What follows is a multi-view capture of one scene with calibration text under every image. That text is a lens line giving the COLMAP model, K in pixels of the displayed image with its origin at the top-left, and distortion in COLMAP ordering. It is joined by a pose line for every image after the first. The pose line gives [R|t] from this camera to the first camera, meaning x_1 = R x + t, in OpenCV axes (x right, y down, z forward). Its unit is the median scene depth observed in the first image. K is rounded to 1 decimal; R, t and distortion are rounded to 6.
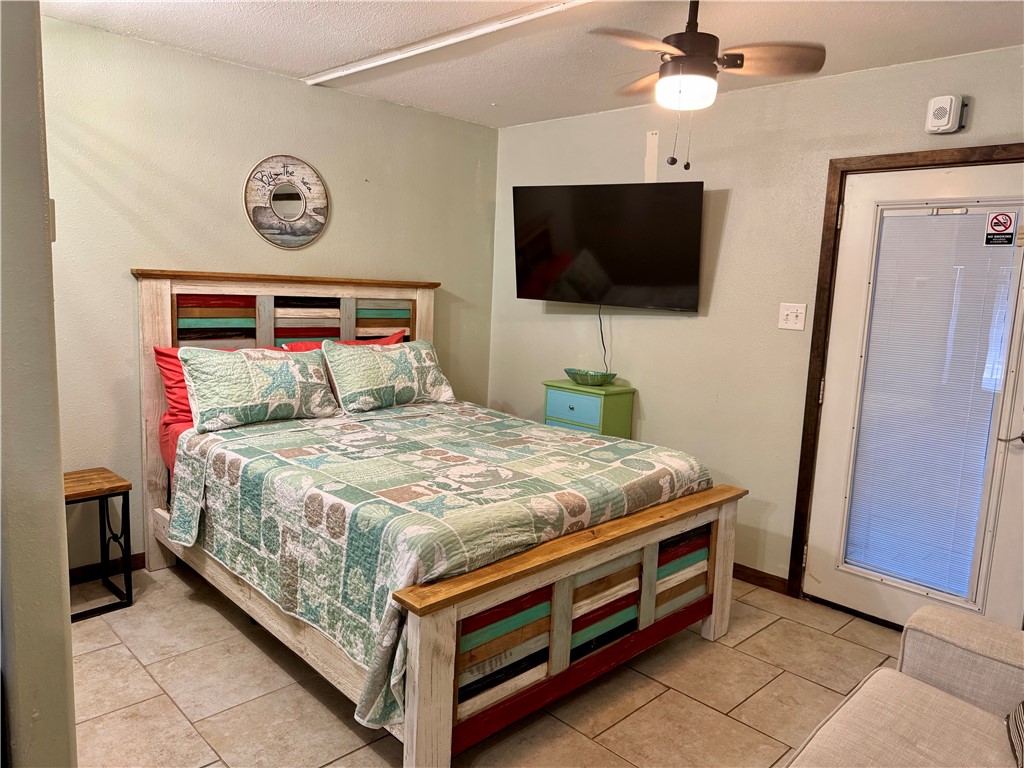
lens RADIAL K [[724.7, 0, 514.2], [0, 724.7, 382.3], [0, 0, 1]] dist [0.046833, -0.001250]
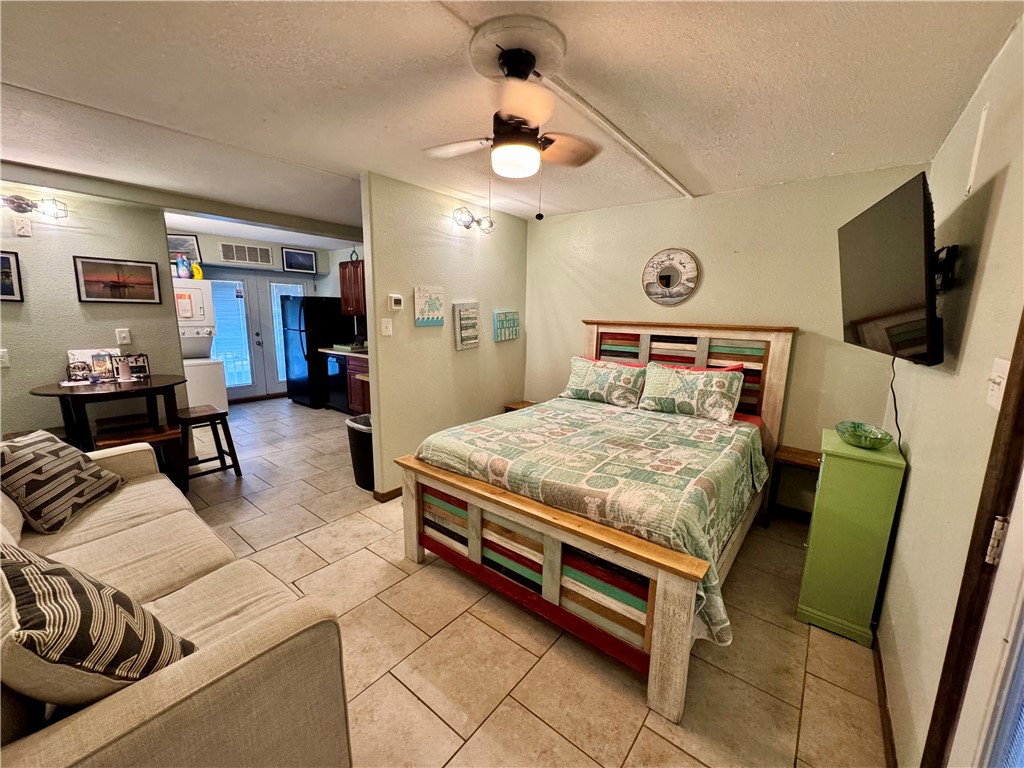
lens RADIAL K [[408.5, 0, 515.0], [0, 408.5, 385.9], [0, 0, 1]] dist [-0.002560, -0.000240]
pose [[0.119237, 0.136846, -0.983390, 0.665371], [-0.149742, 0.981605, 0.118441, -0.077336], [0.981509, 0.133133, 0.137535, 0.666619]]
